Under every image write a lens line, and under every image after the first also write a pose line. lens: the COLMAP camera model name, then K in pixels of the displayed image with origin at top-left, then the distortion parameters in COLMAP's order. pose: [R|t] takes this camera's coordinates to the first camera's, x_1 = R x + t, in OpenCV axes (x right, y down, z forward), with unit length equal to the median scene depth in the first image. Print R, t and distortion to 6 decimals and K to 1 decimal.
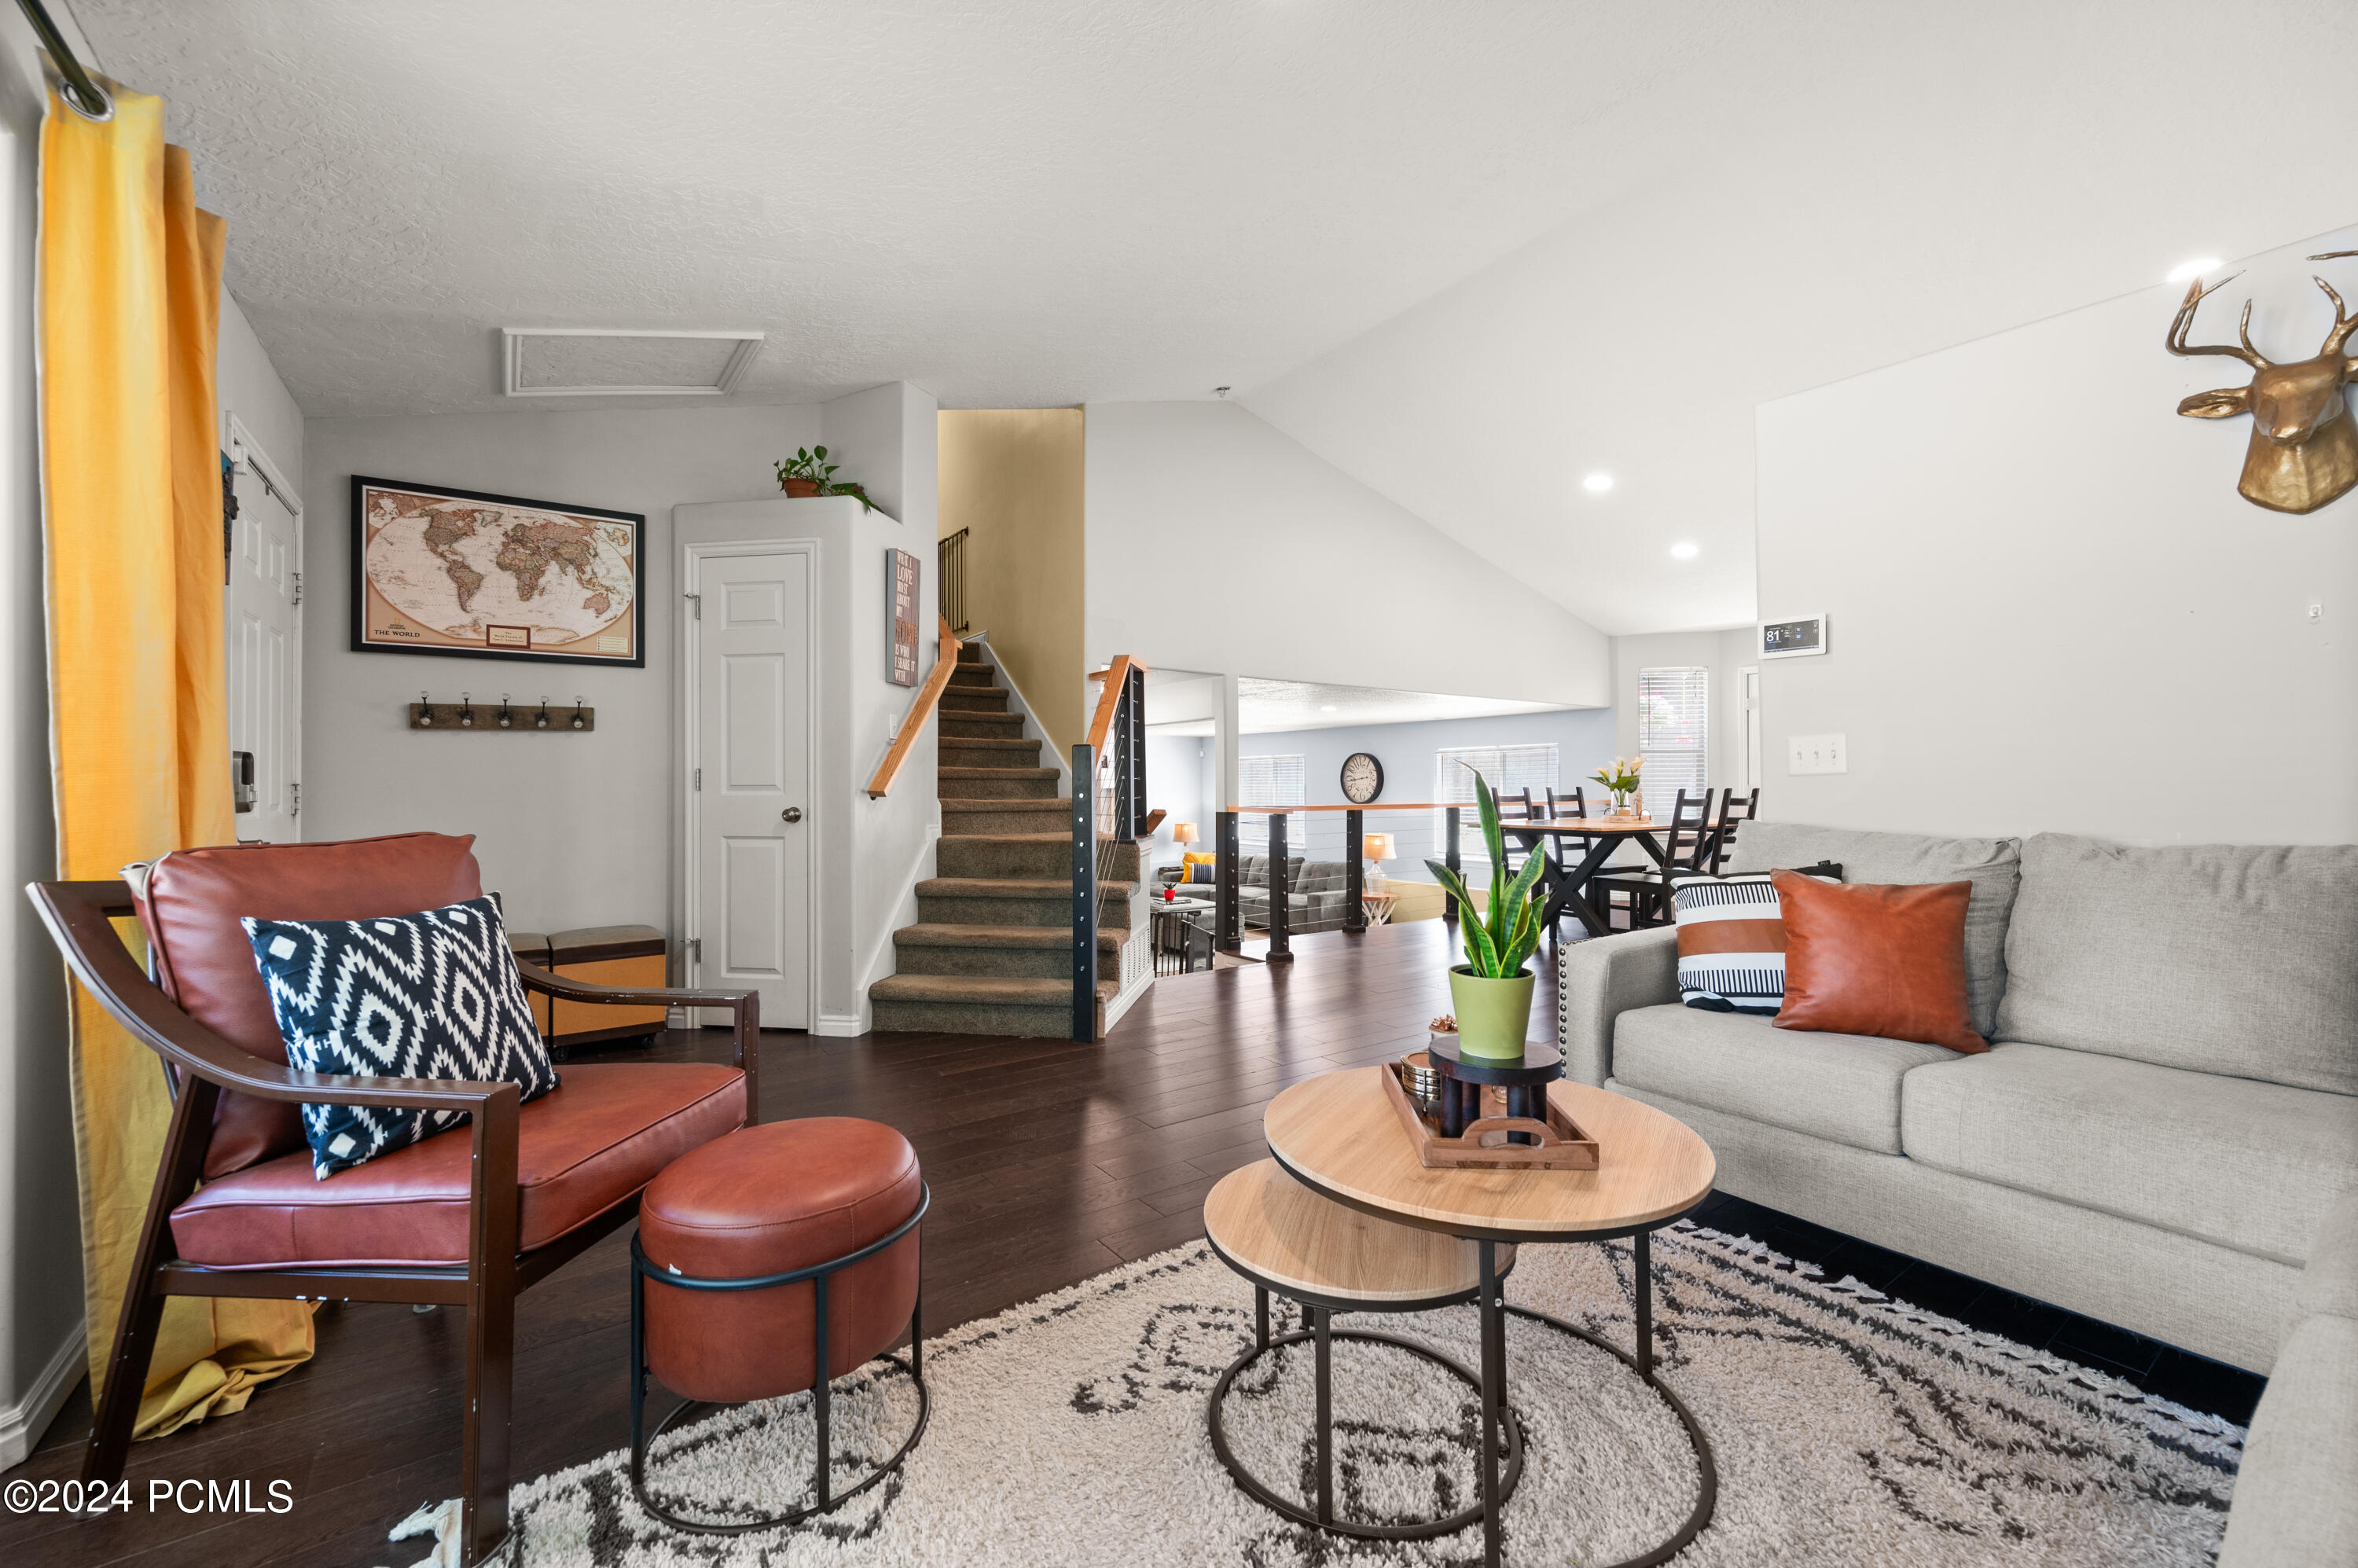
lens RADIAL K [[934.7, 0, 1191.4], [0, 934.7, 775.9], [0, 0, 1]] dist [0.004135, 0.000383]
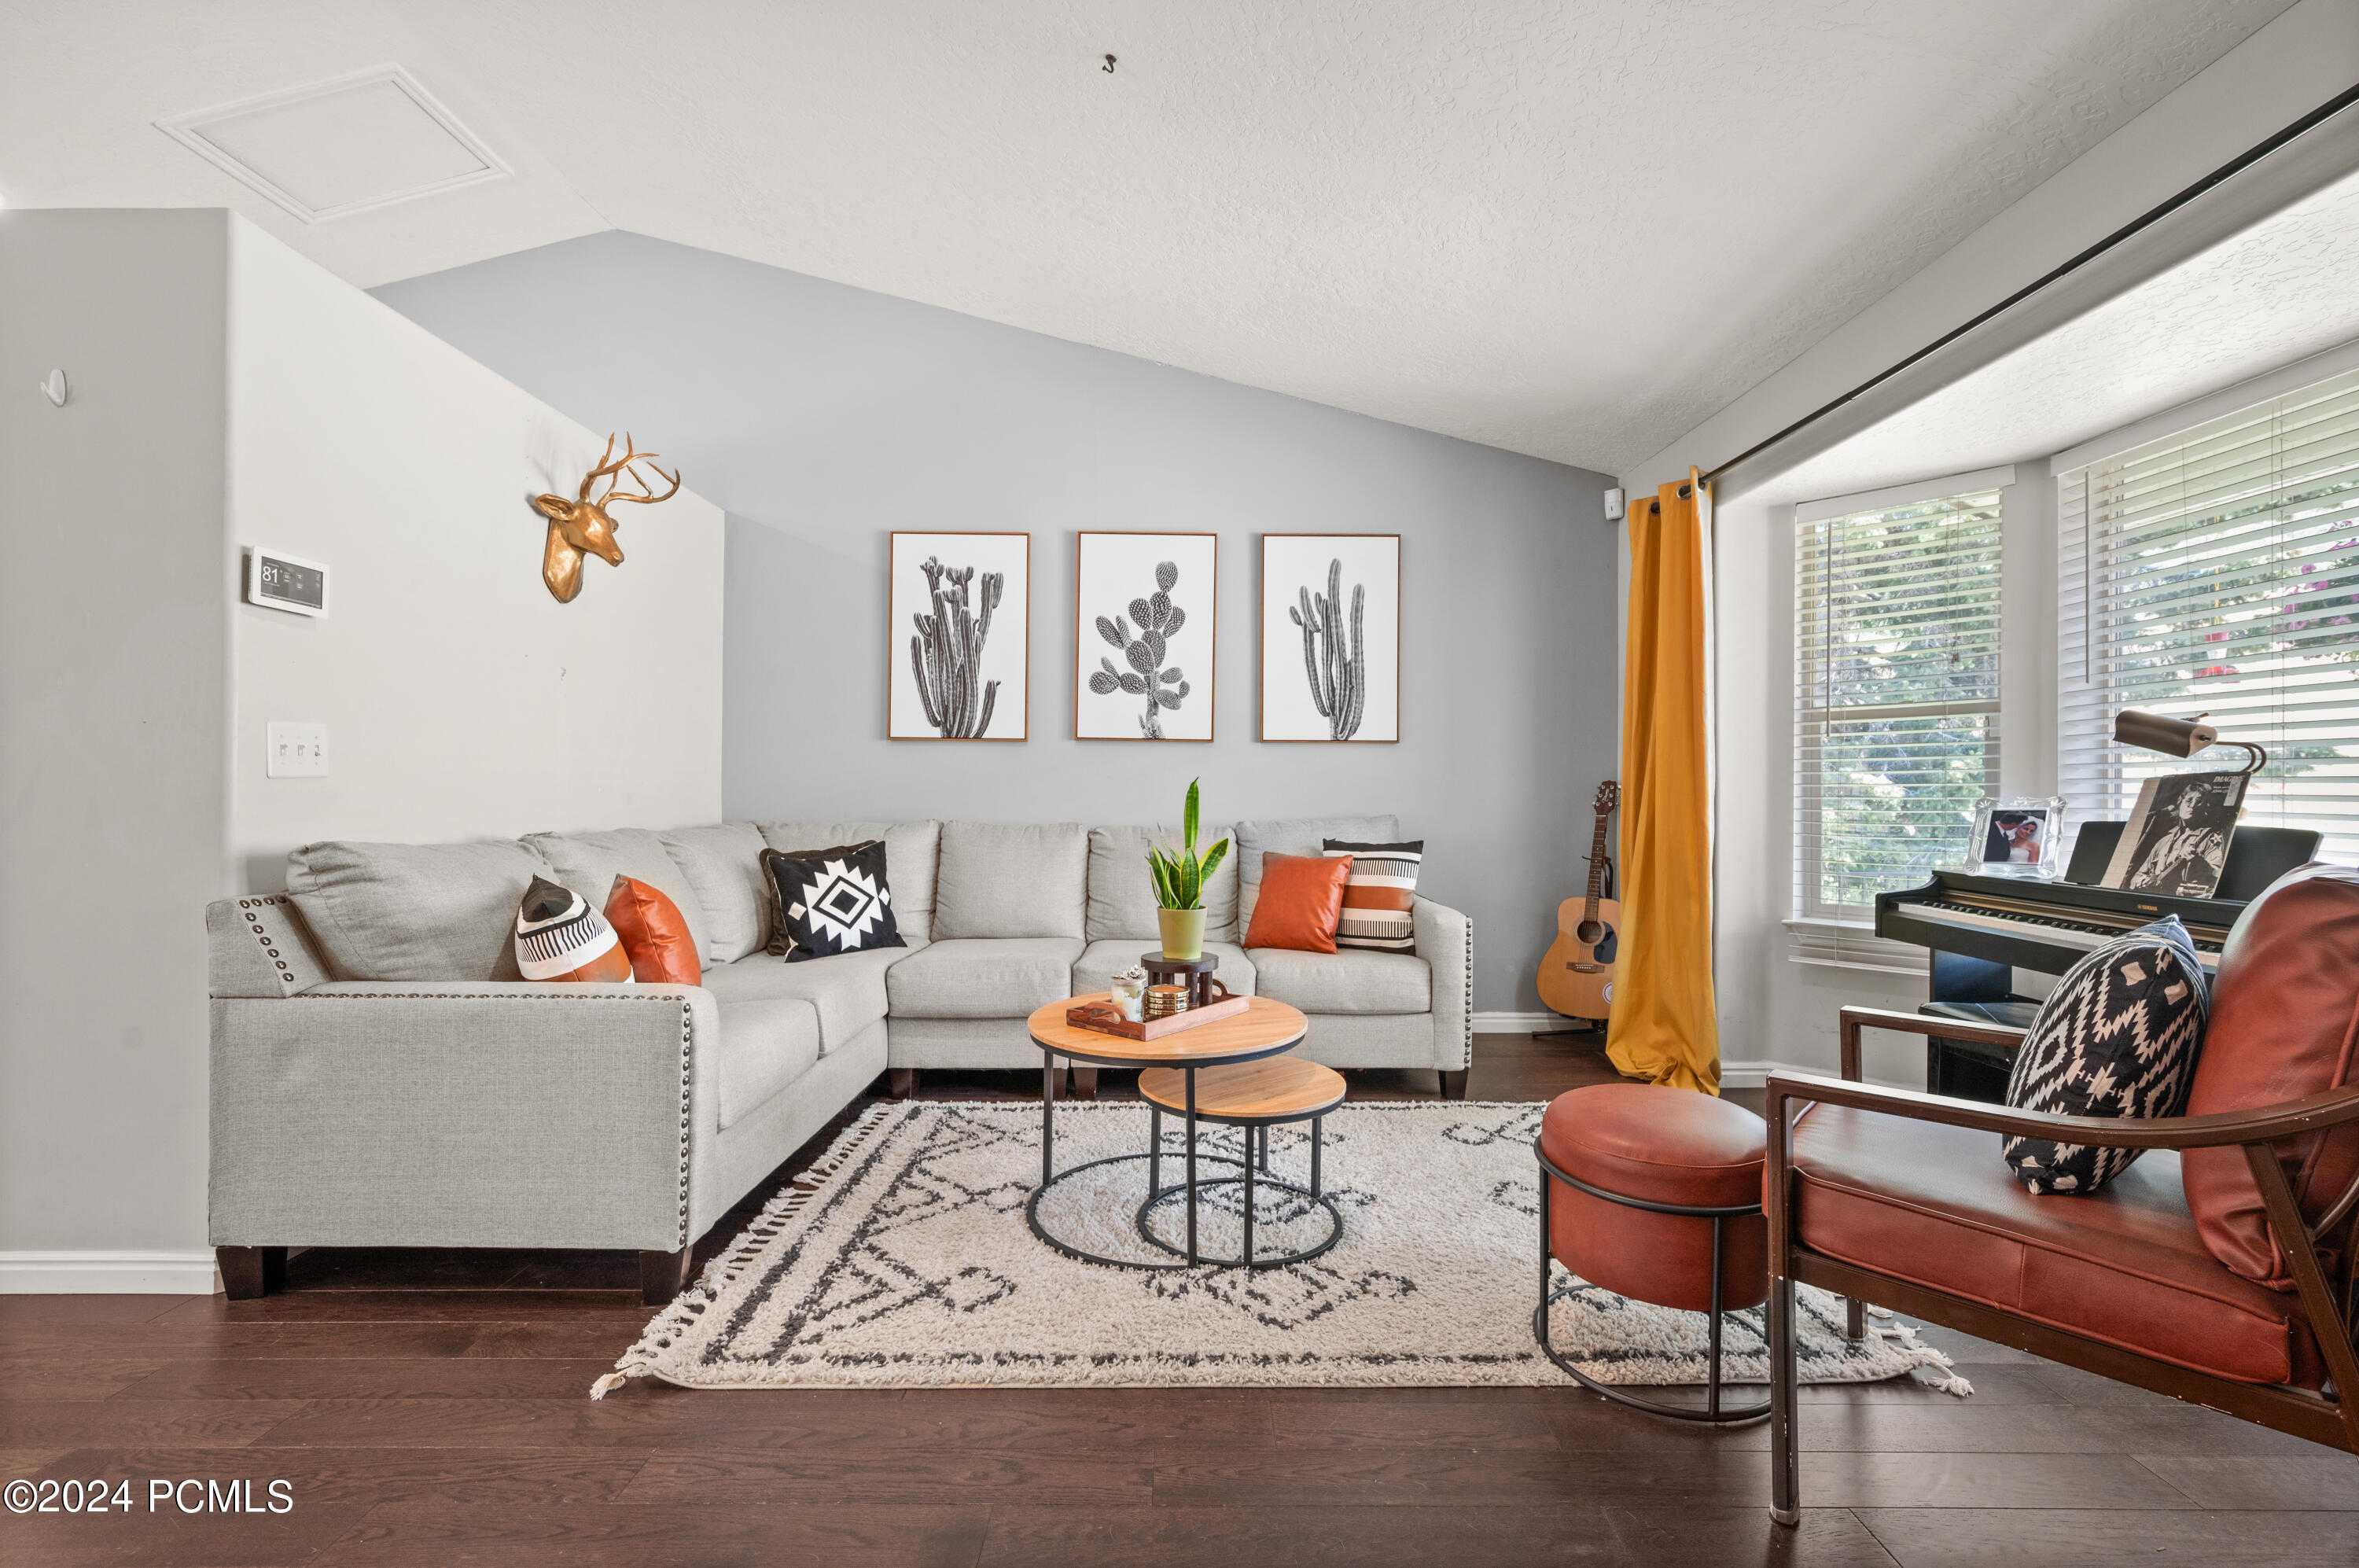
lens RADIAL K [[1001.5, 0, 1188.1], [0, 1001.5, 791.7], [0, 0, 1]] dist [-0.000246, -0.000023]
pose [[-0.806695, -0.002308, 0.590963, -0.592369], [-0.004686, 0.999986, -0.002491, 0.013096], [-0.590949, -0.004779, -0.806695, 2.003742]]
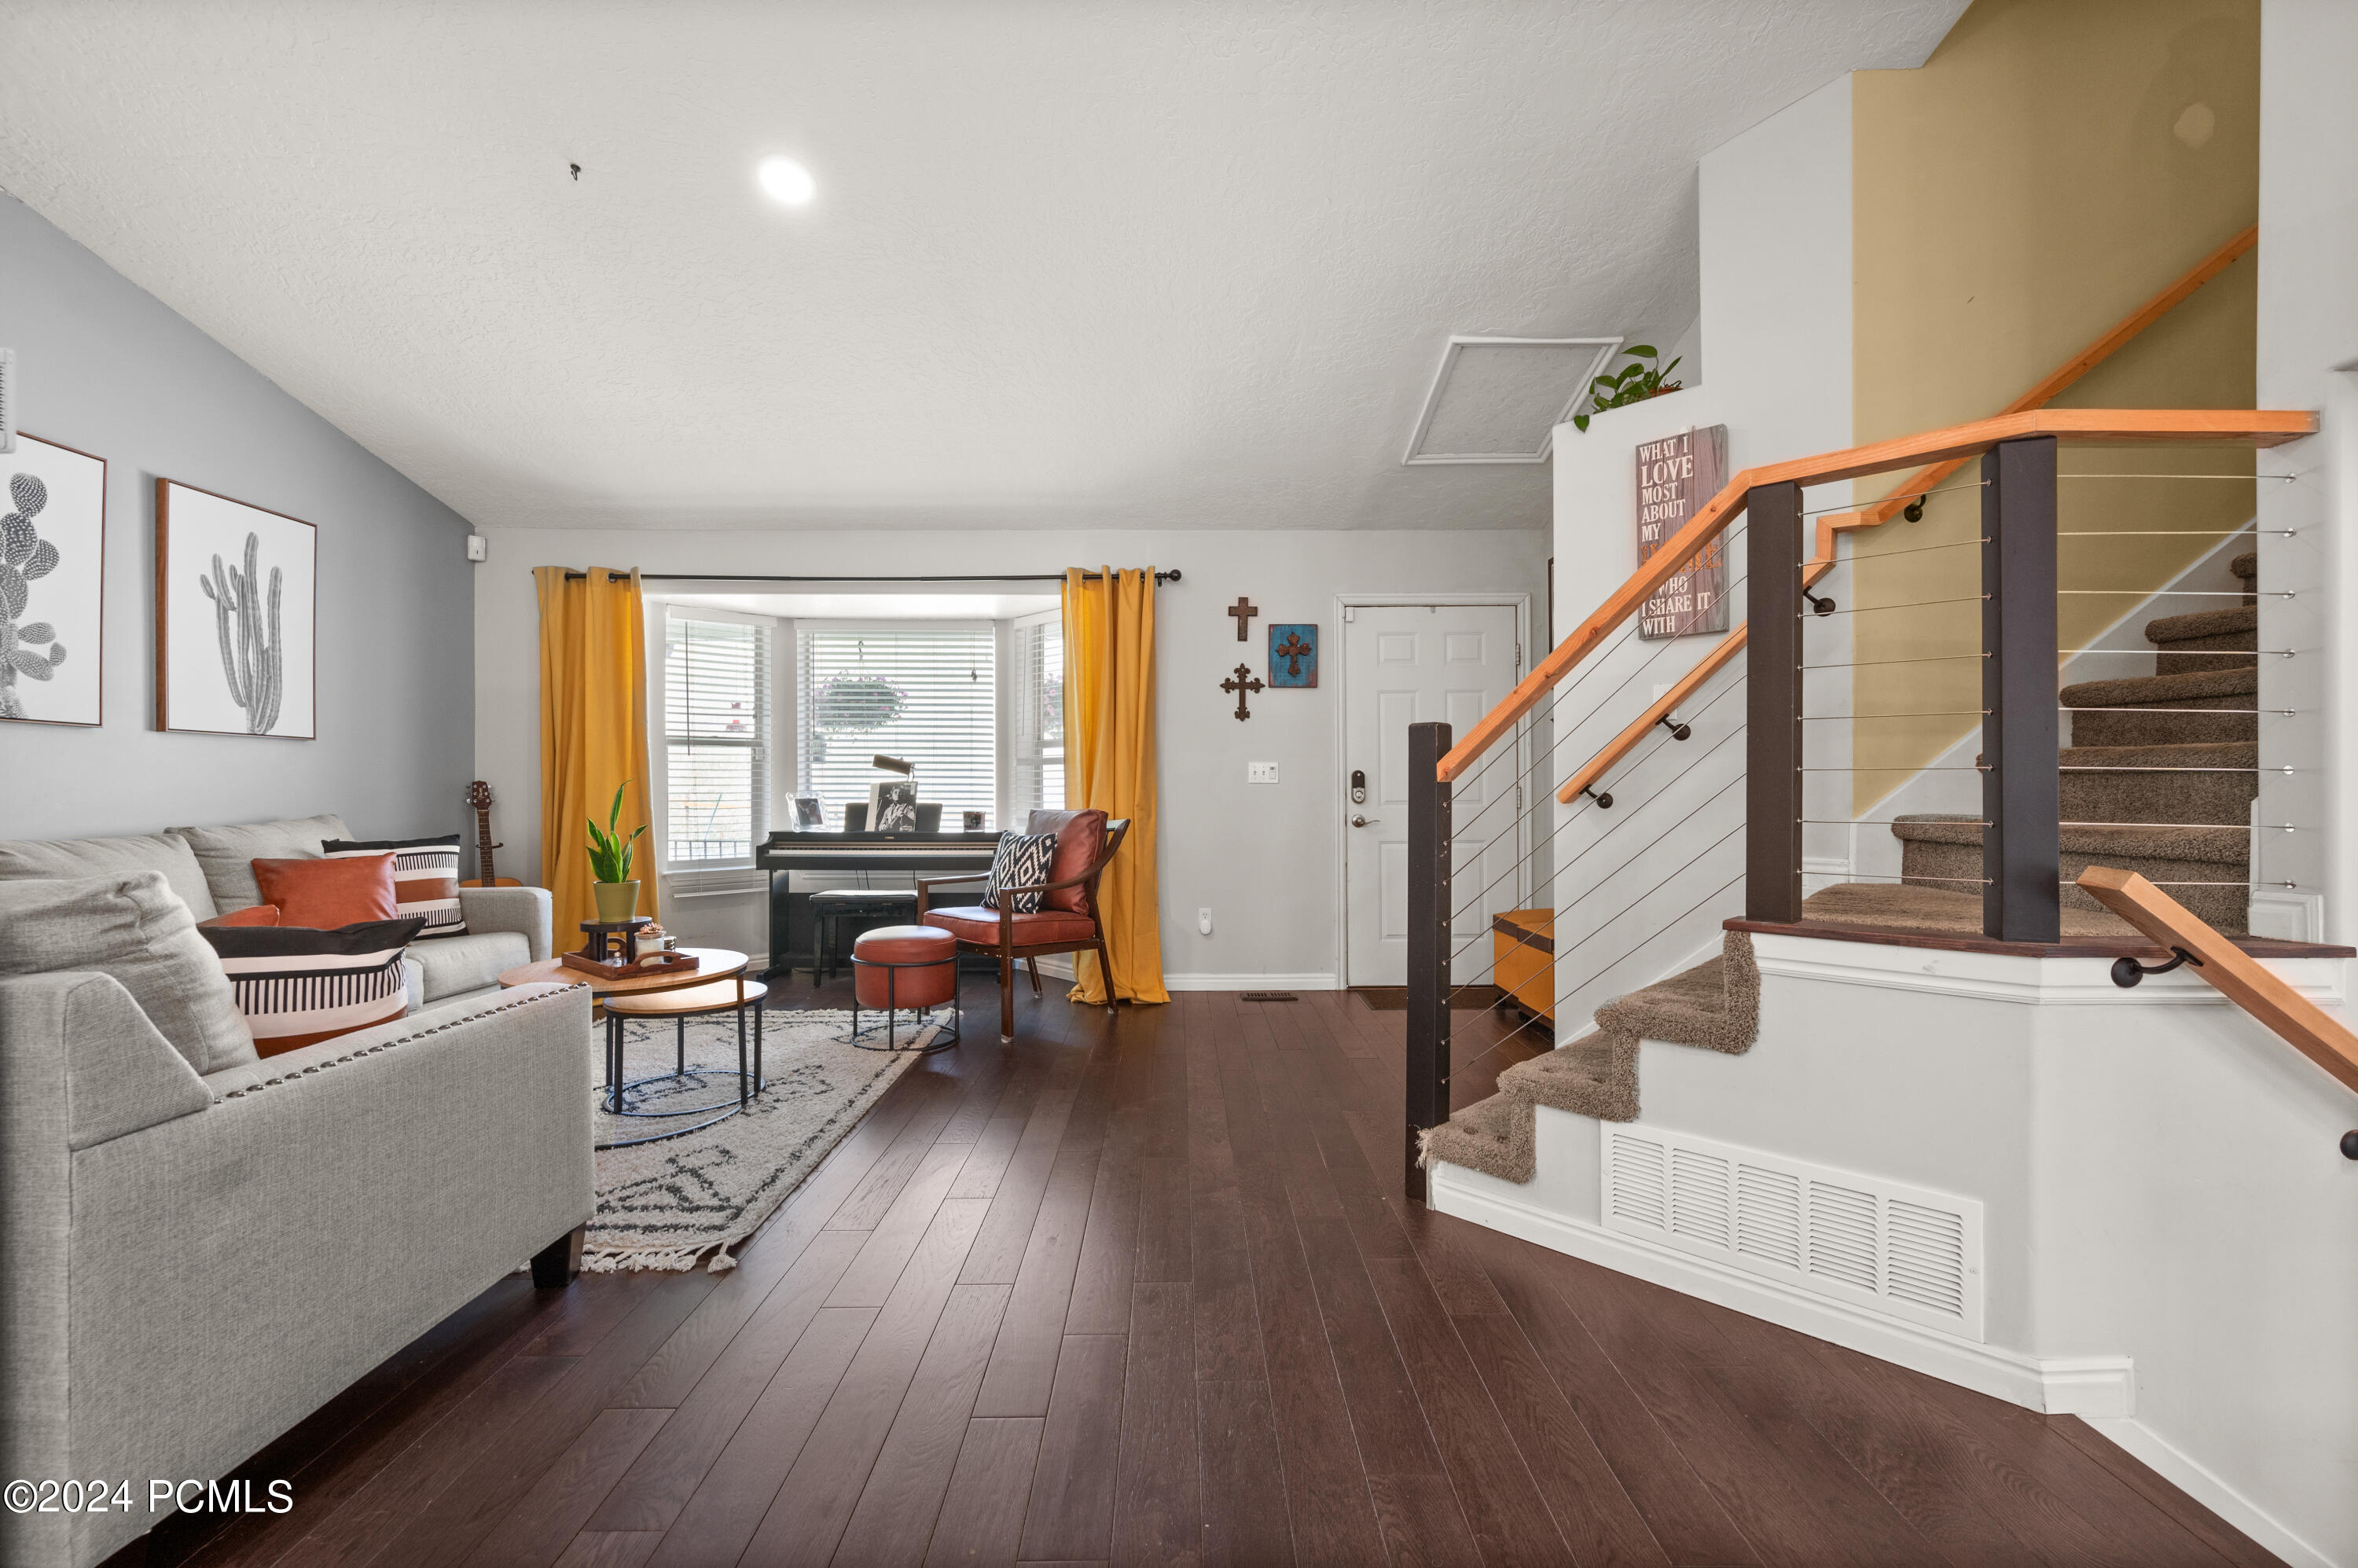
lens RADIAL K [[969.1, 0, 1179.3], [0, 969.1, 786.8], [0, 0, 1]] dist [0.000086, 0.000051]
pose [[-0.588965, -0.001237, -0.808158, 1.103095], [0.004540, 0.999978, -0.004839, 0.015238], [0.808146, -0.006520, -0.588946, 2.724503]]
